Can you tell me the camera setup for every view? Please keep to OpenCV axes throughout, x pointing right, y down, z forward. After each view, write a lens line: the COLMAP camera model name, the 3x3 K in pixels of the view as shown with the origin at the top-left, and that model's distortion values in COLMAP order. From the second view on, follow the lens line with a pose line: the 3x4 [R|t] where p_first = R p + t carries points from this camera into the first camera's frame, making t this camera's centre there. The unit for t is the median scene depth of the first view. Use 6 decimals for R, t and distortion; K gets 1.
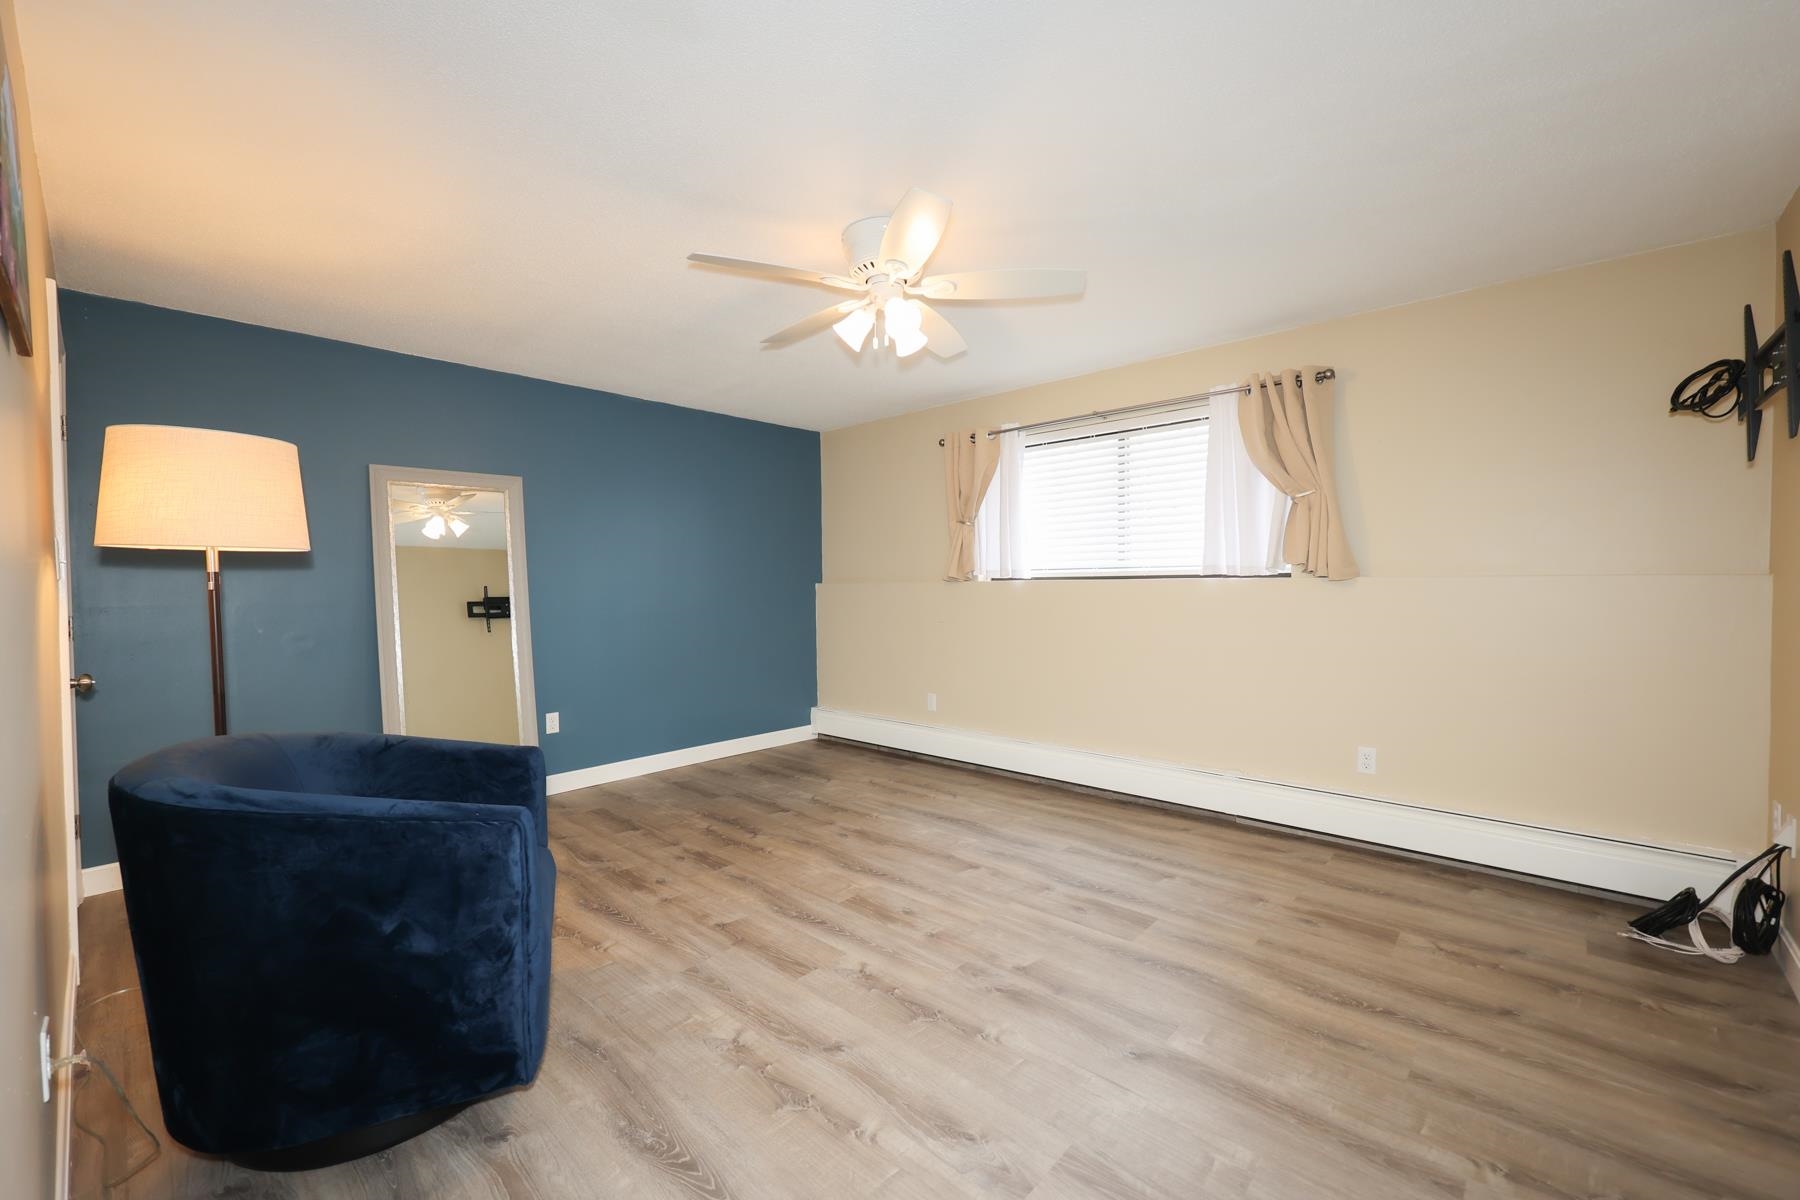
lens RADIAL K [[733.8, 0, 886.3], [0, 733.8, 600.9], [0, 0, 1]] dist [0.002536, 0.000141]
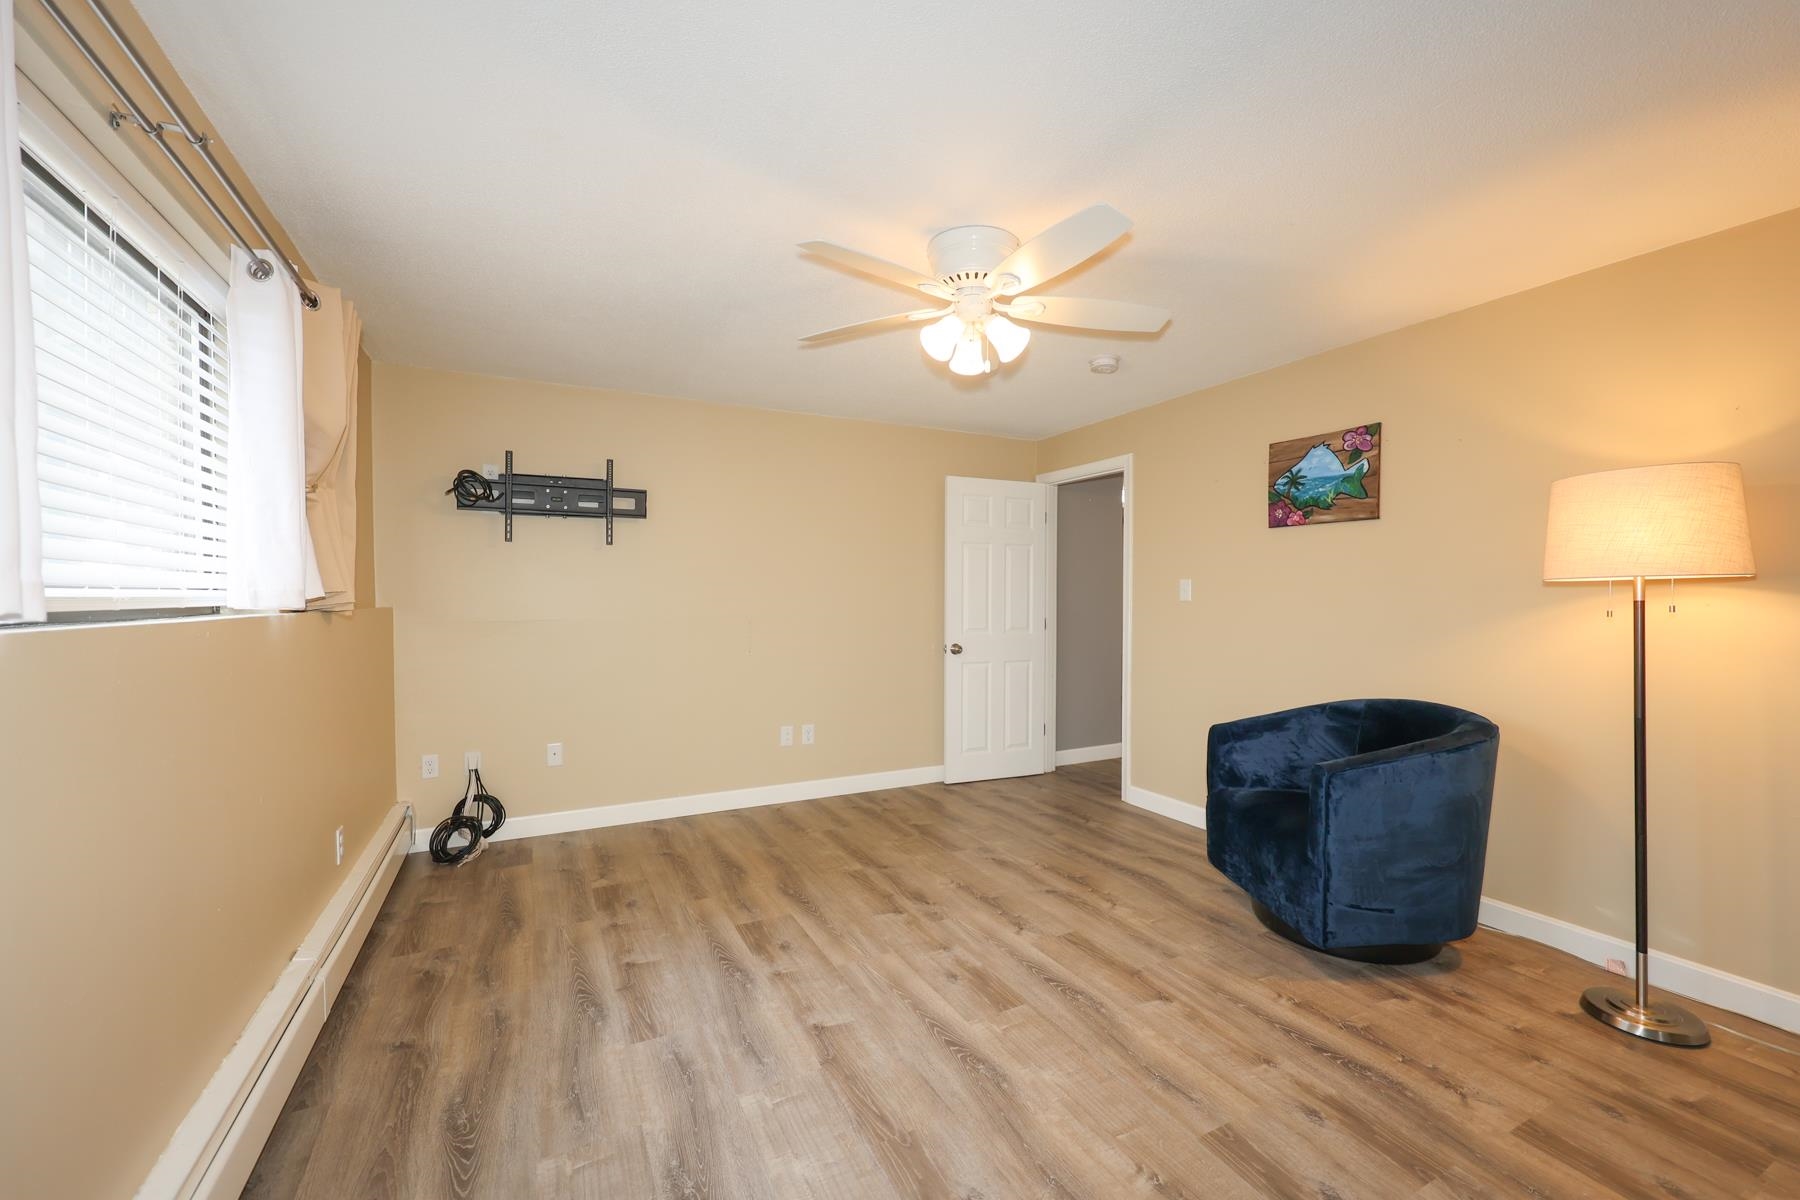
lens RADIAL K [[733.8, 0, 914.5], [0, 733.8, 594.2], [0, 0, 1]] dist [0.002536, 0.000141]
pose [[-0.948907, 0.008856, 0.315431, -0.182917], [0.014853, 0.999752, 0.016613, -0.055182], [-0.315206, 0.020449, -0.948803, 1.578157]]
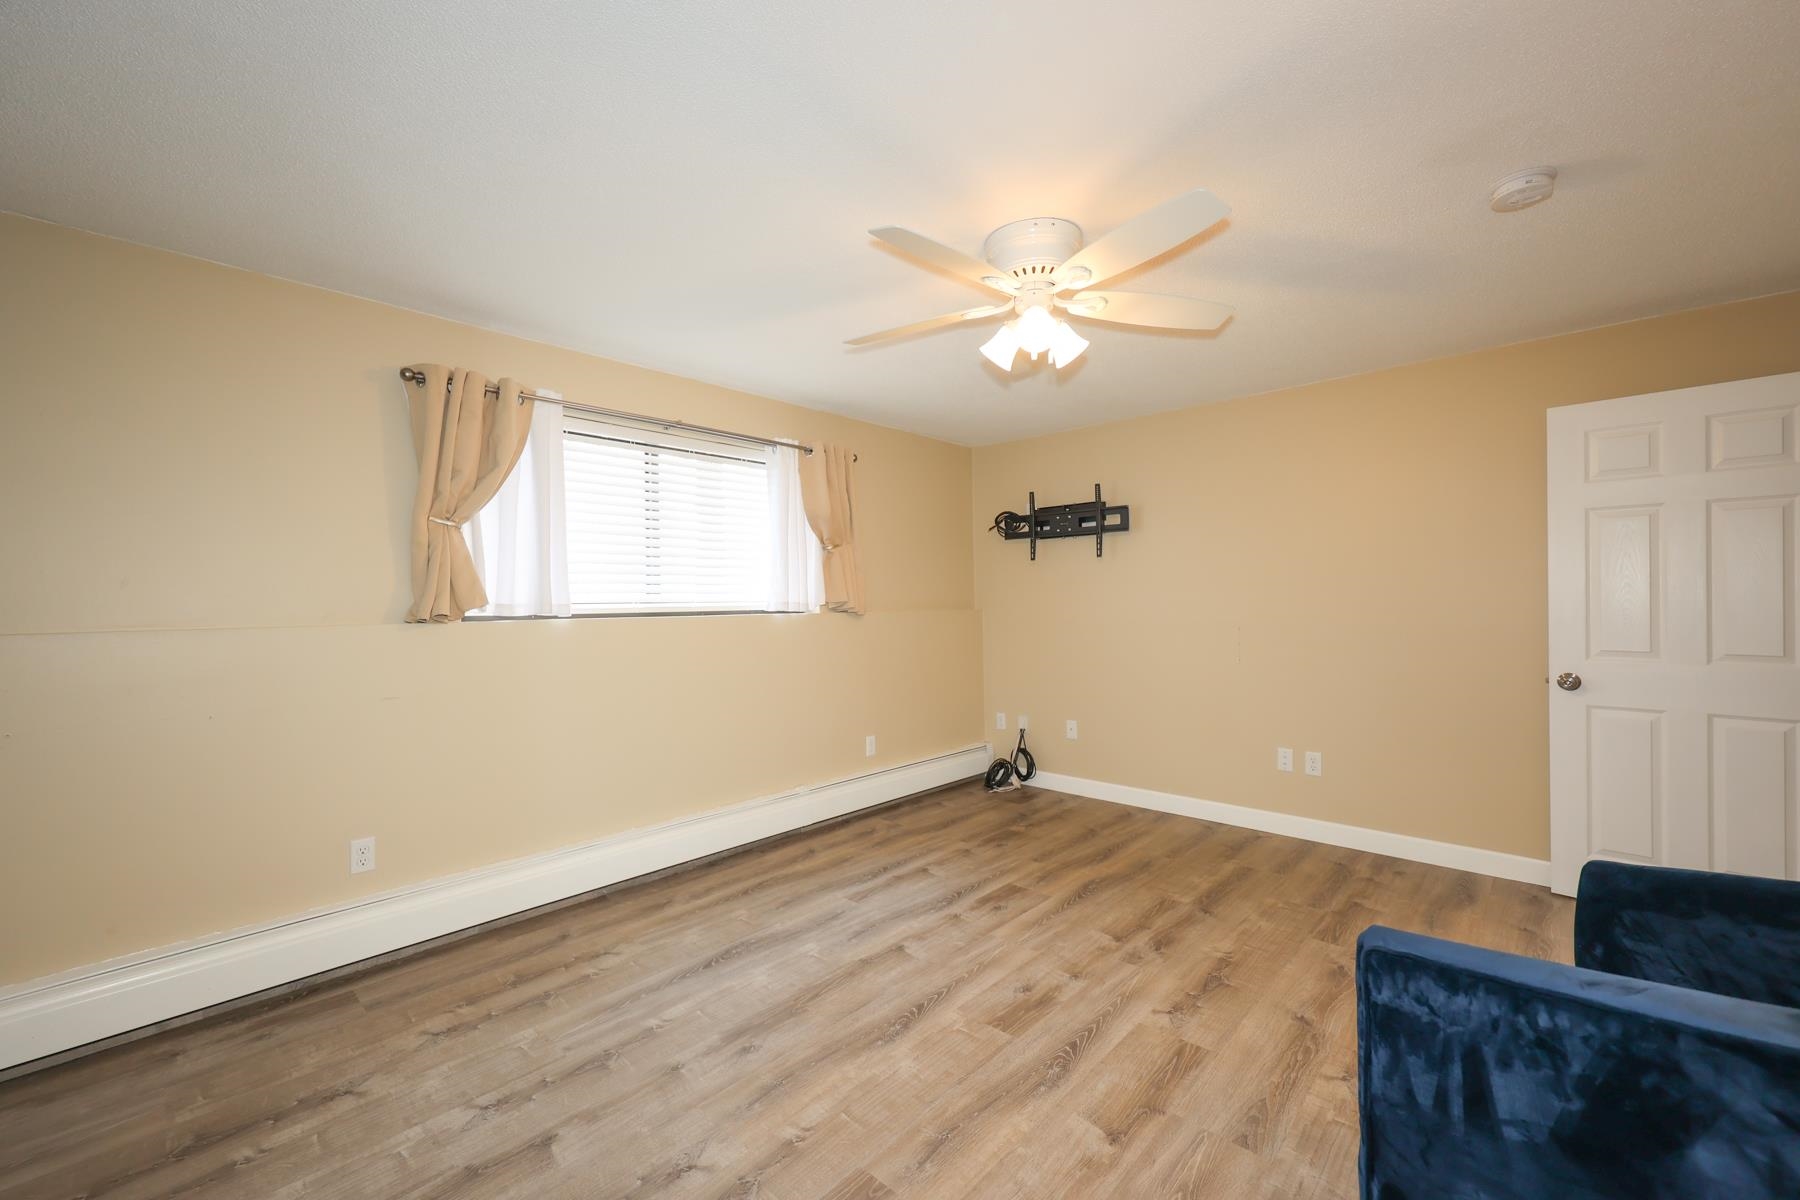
lens RADIAL K [[733.8, 0, 901.1], [0, 733.8, 600.7], [0, 0, 1]] dist [0.002536, 0.000141]
pose [[-0.009622, 0.010644, 0.999897, -0.735759], [0.034497, 0.999352, -0.010306, -0.039185], [-0.999358, 0.034394, -0.009983, 0.967569]]
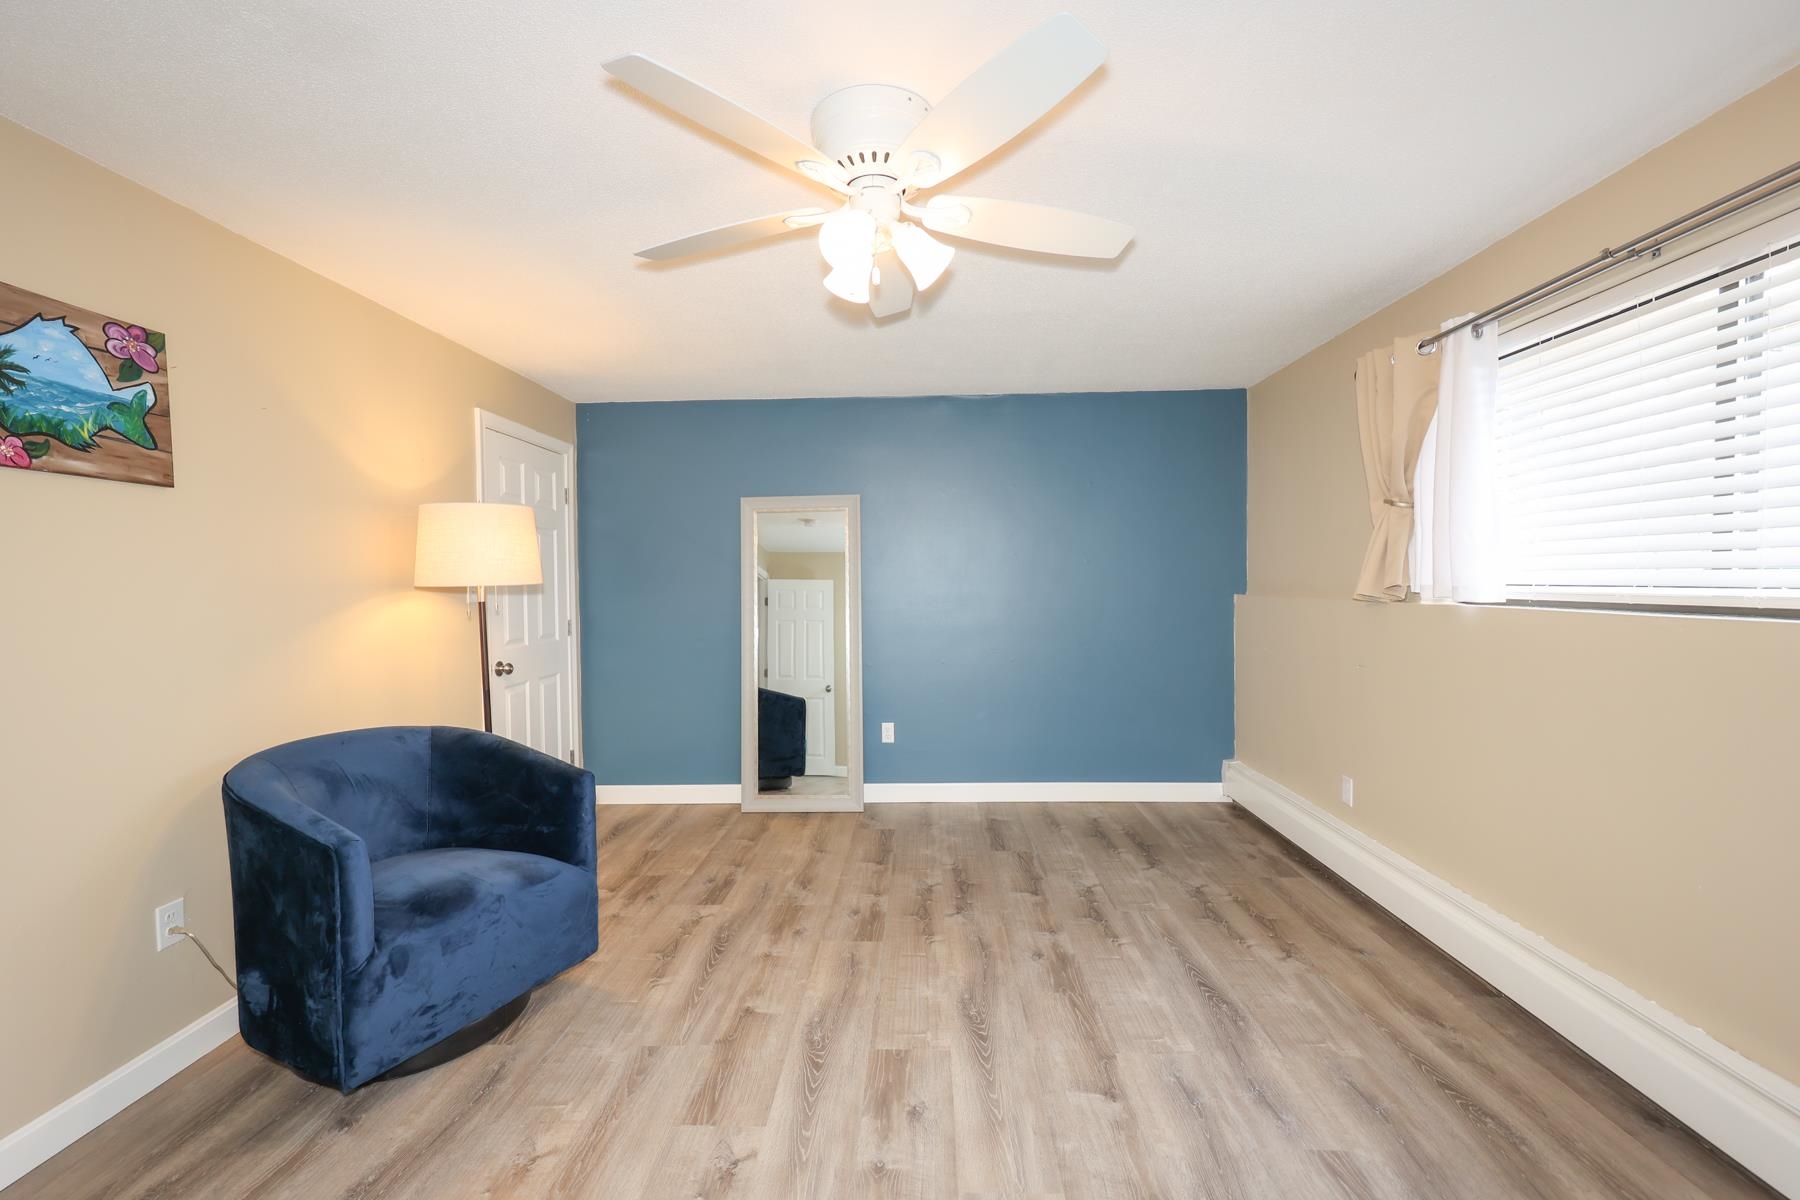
lens RADIAL K [[733.8, 0, 895.3], [0, 733.8, 613.0], [0, 0, 1]] dist [0.002536, 0.000141]
pose [[0.657971, 0.034870, -0.752236, 0.433922], [-0.010900, 0.999264, 0.036787, -0.054127], [0.752965, -0.016005, 0.657866, 0.460984]]
